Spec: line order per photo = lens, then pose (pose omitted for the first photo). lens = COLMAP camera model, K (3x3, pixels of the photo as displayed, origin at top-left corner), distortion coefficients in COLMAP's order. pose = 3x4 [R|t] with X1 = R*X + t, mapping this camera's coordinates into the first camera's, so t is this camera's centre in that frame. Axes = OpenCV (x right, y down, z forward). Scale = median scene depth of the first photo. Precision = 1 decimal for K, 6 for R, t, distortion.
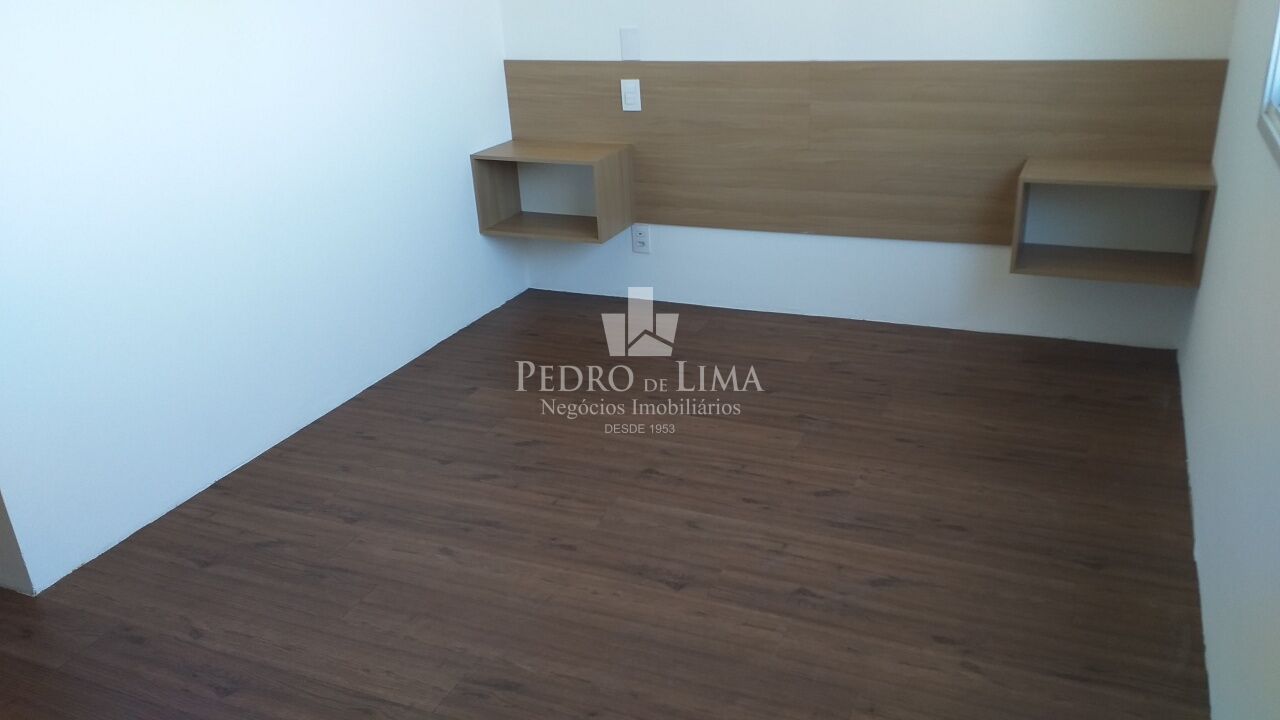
lens RADIAL K [[1022.0, 0, 661.7], [0, 1022.0, 361.8], [0, 0, 1]] dist [0.123569, -0.259977]
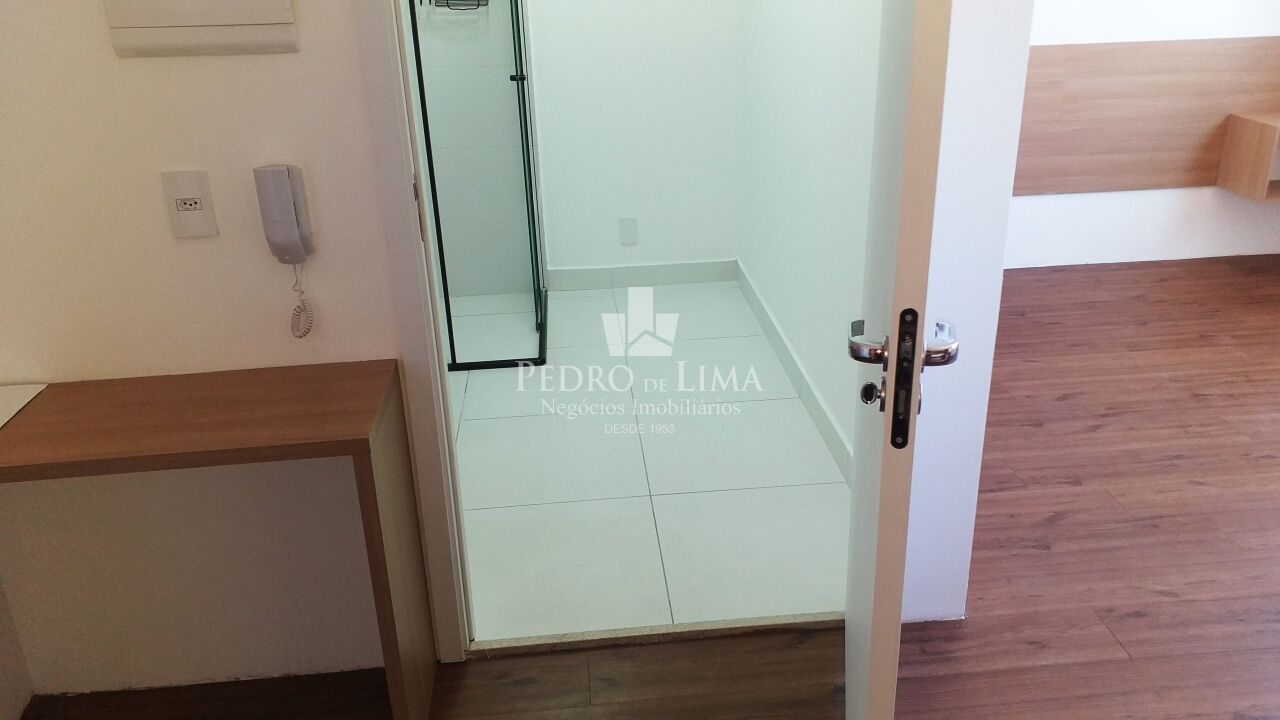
lens RADIAL K [[1032.2, 0, 652.1], [0, 1032.2, 363.2], [0, 0, 1]] dist [0.014484, -0.001654]
pose [[0.877767, -0.166246, 0.449319, -1.034968], [0.170071, 0.984907, 0.032169, -0.067293], [-0.447885, 0.048179, 0.892792, 0.227392]]
